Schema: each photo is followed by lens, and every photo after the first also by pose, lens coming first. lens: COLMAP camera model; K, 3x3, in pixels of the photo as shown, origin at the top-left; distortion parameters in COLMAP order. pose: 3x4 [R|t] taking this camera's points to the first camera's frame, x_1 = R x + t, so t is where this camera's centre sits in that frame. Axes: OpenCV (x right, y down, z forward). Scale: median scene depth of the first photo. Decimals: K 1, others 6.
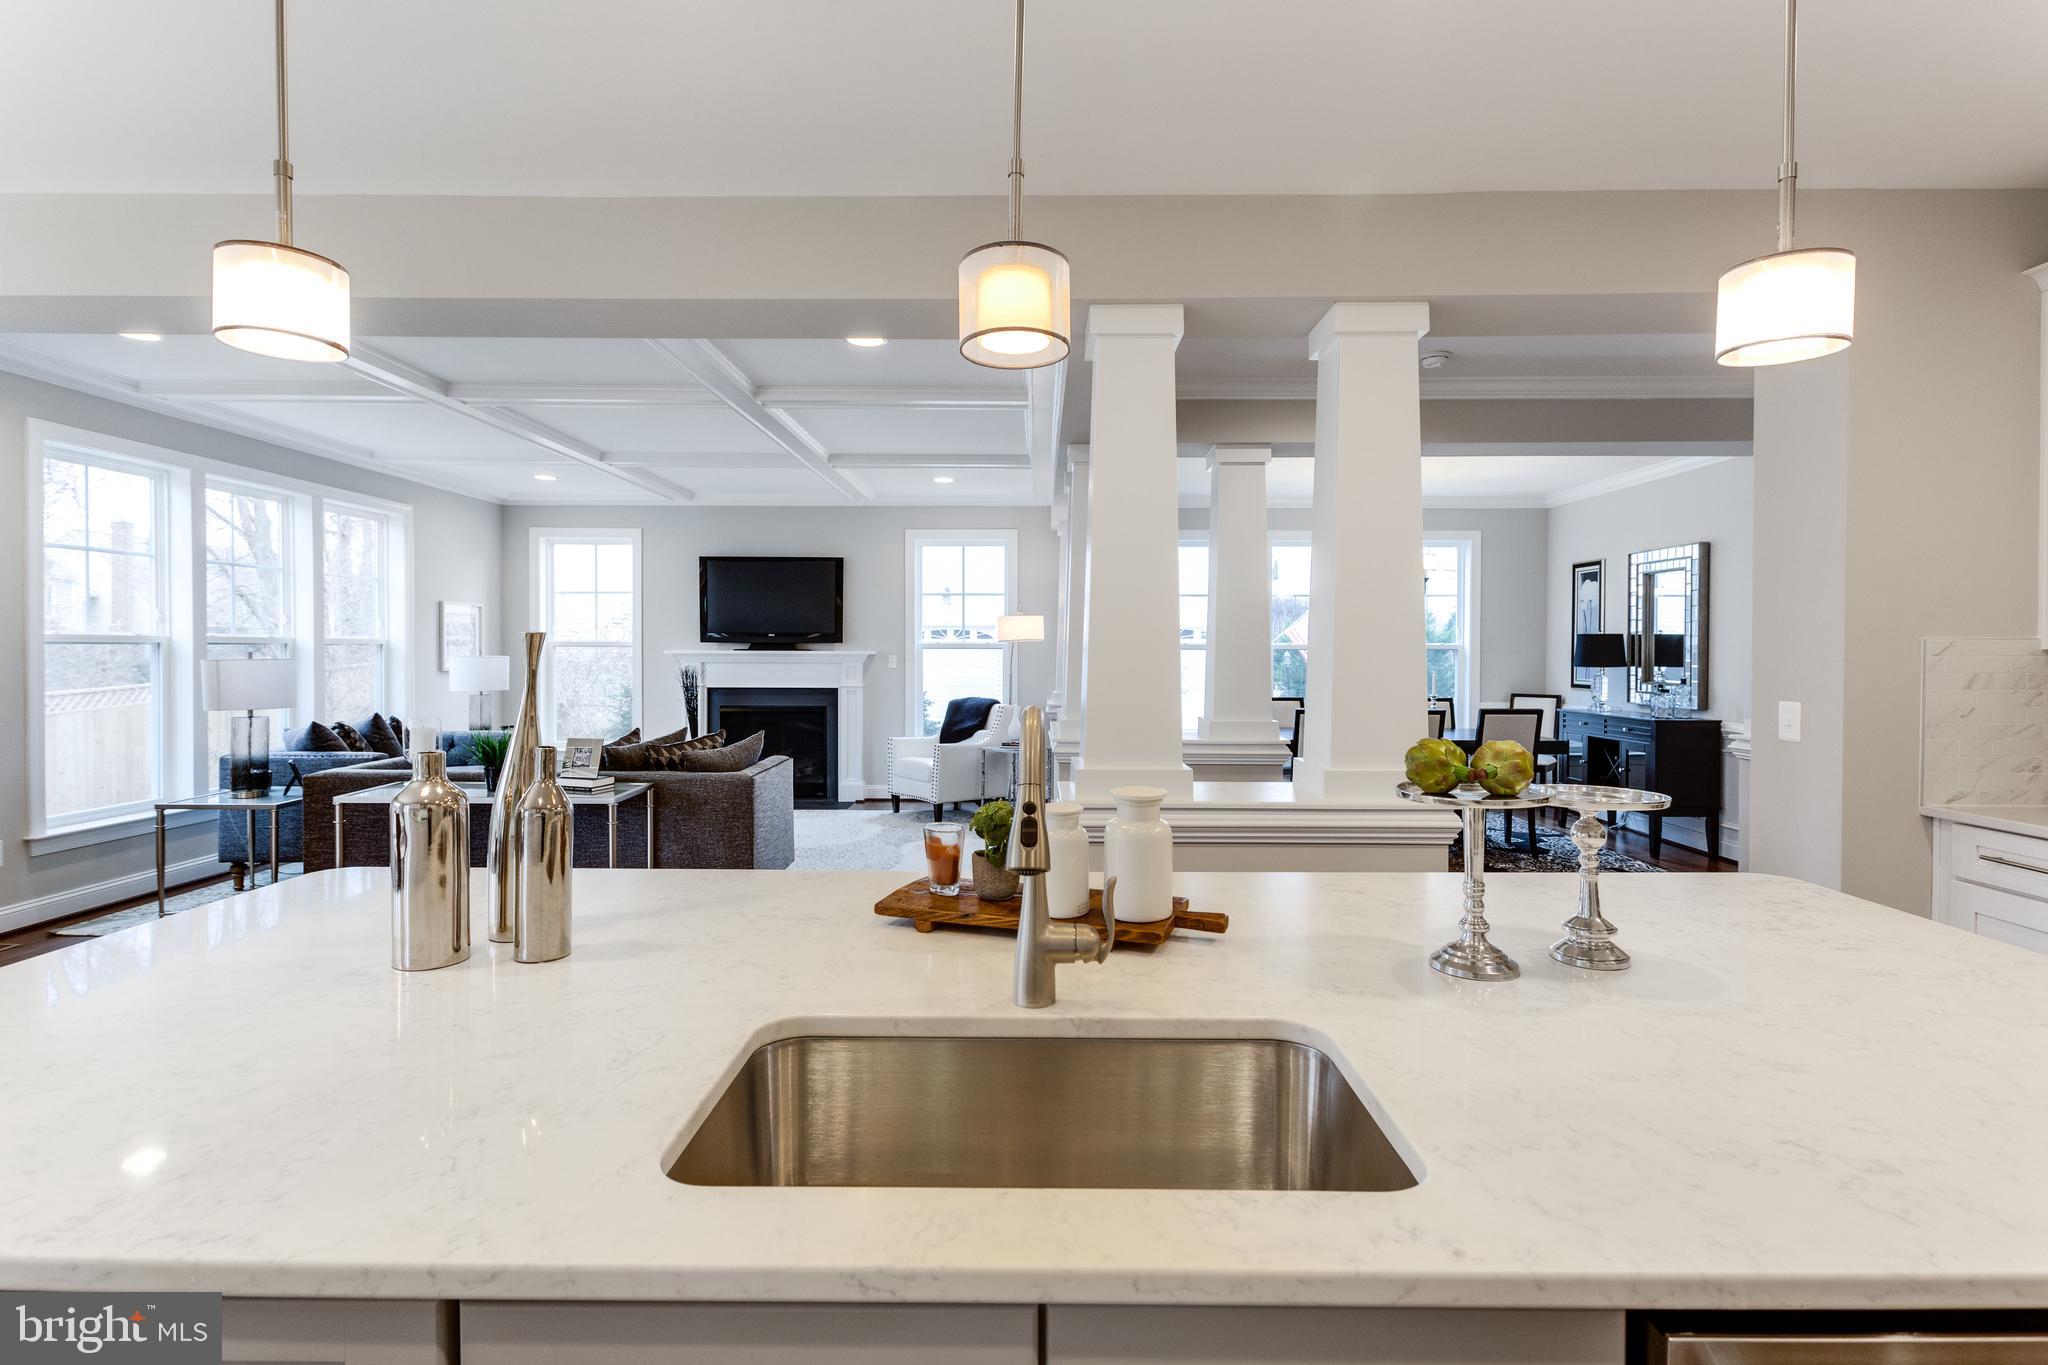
lens RADIAL K [[1012.5, 0, 1027.3], [0, 1012.5, 669.5], [0, 0, 1]] dist [-0.000247, -0.000354]
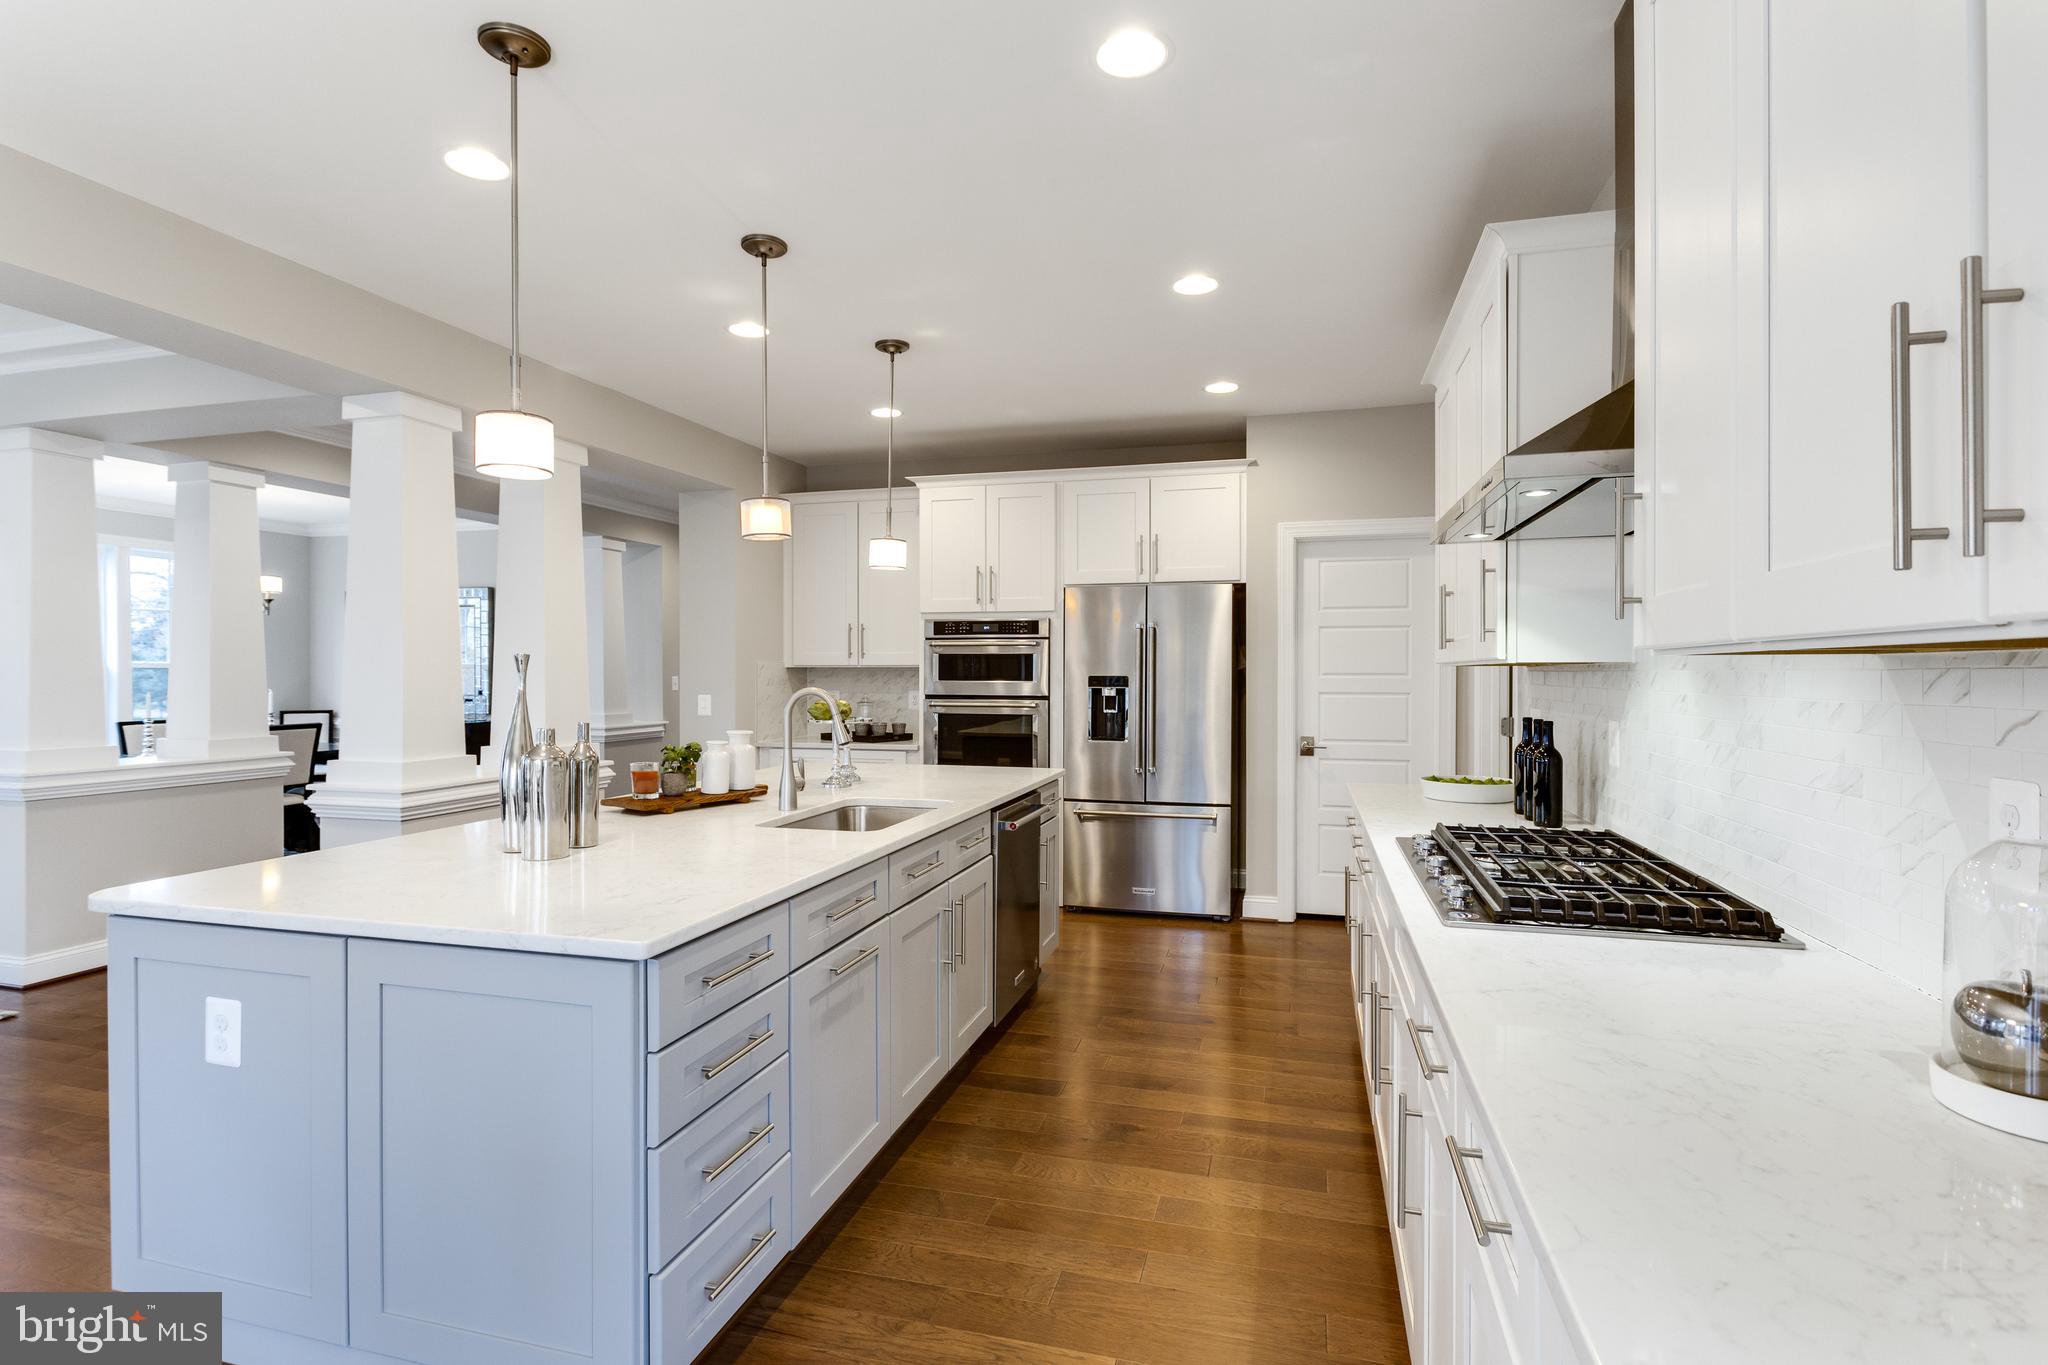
lens RADIAL K [[1012.5, 0, 1013.3], [0, 1012.5, 679.5], [0, 0, 1]] dist [-0.000247, -0.000354]
pose [[0.269077, -0.008253, 0.963083, -0.562056], [0.020884, 0.999778, 0.002732, 0.007522], [-0.962892, 0.019378, 0.269189, -0.029026]]
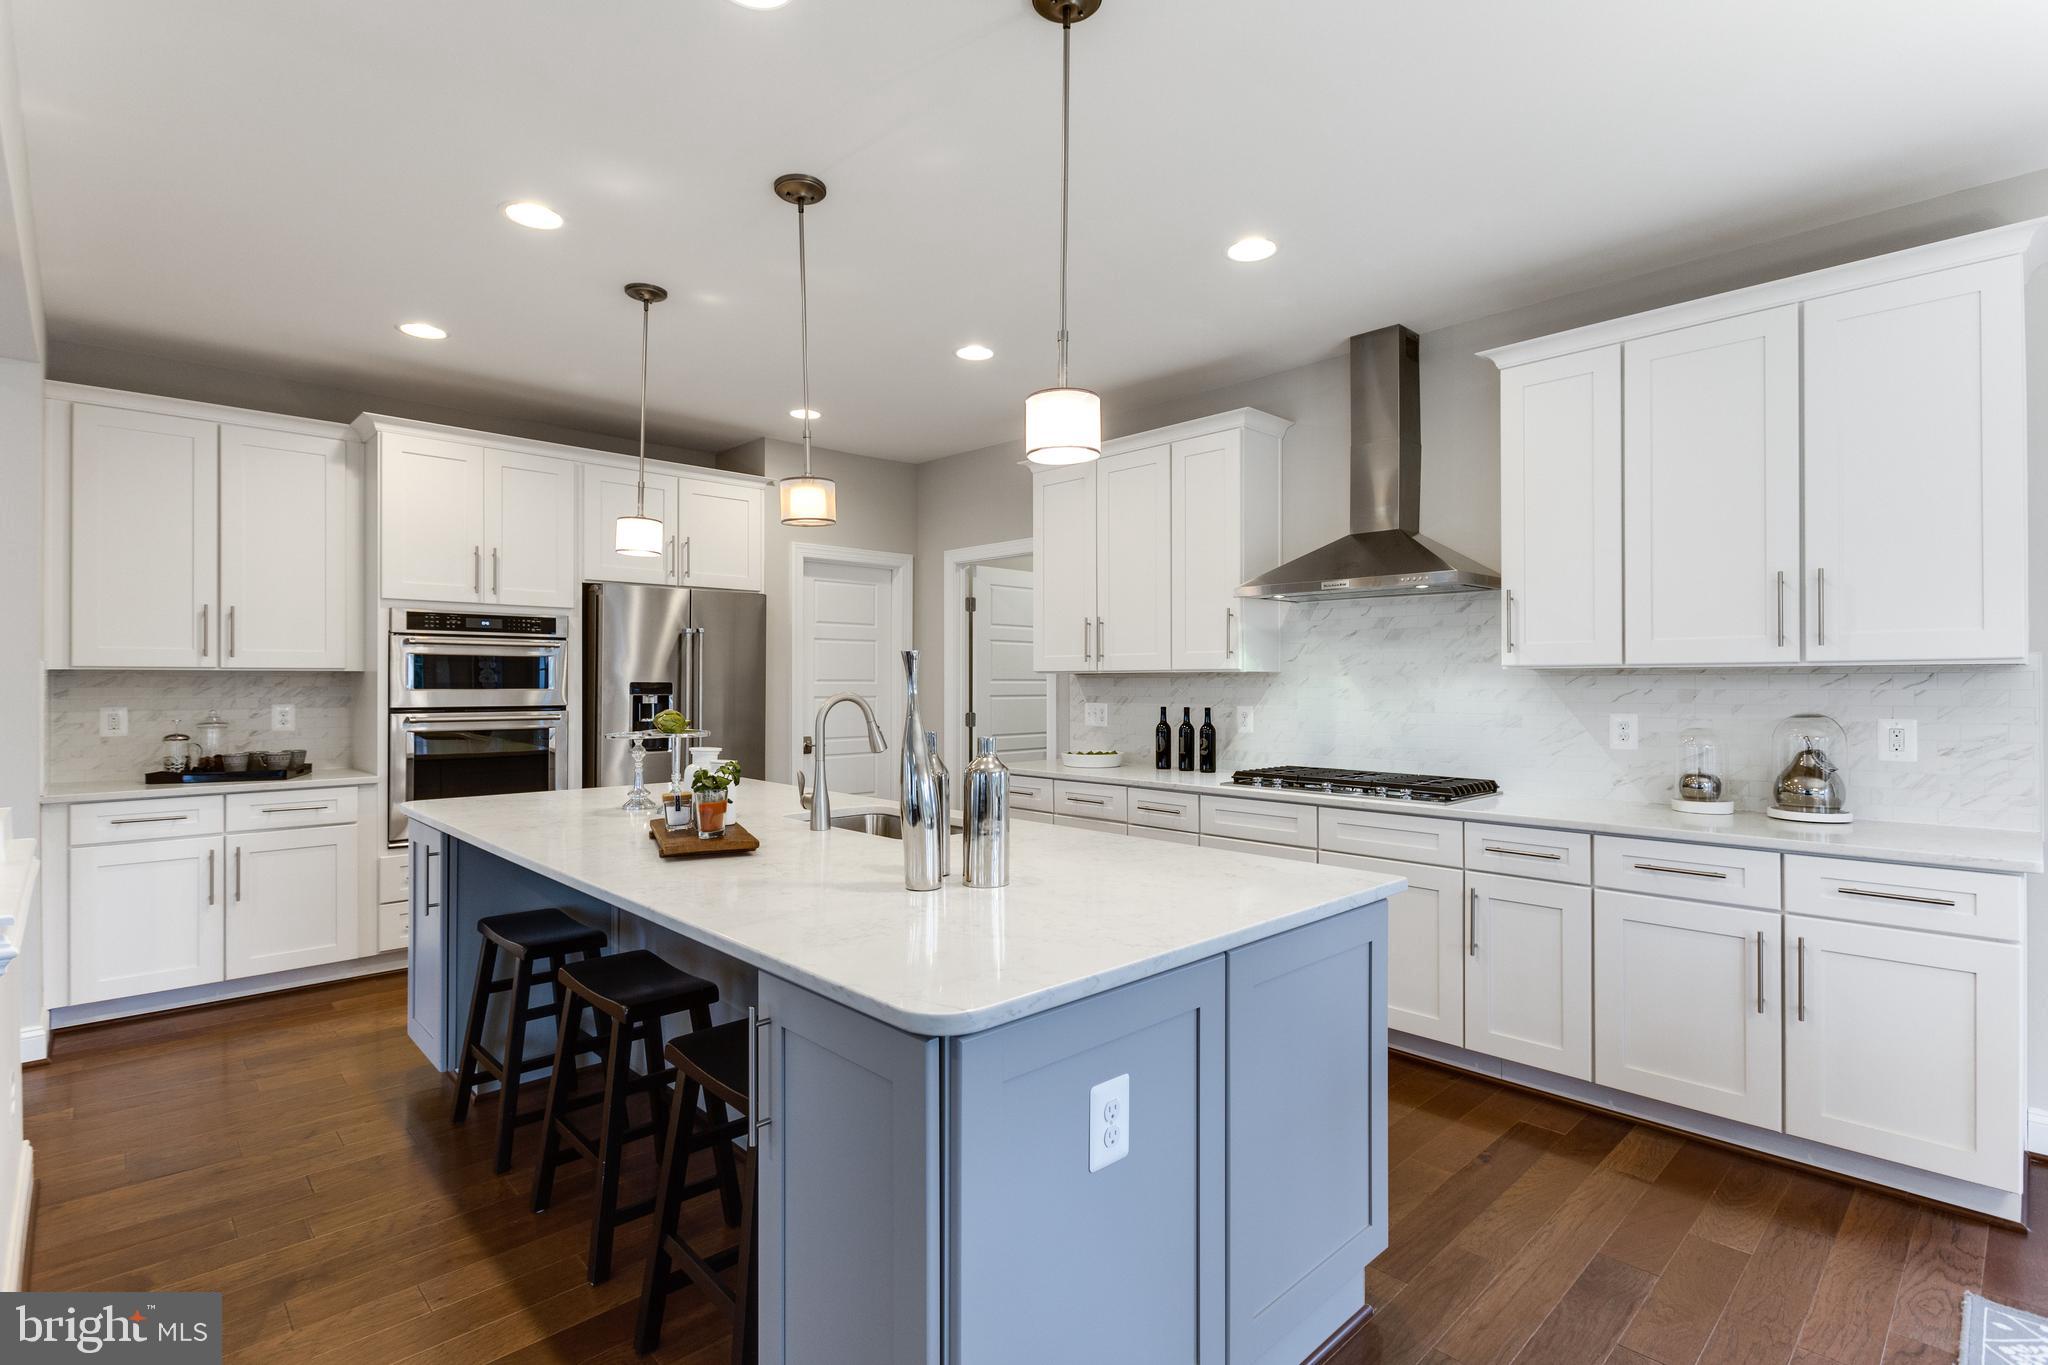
lens RADIAL K [[1012.5, 0, 1020.1], [0, 1012.5, 677.3], [0, 0, 1]] dist [-0.000247, -0.000354]
pose [[-0.702045, 0.002837, 0.712127, -0.471292], [0.014886, 0.999832, 0.010692, -0.001515], [-0.711977, 0.018107, -0.701969, 0.604803]]
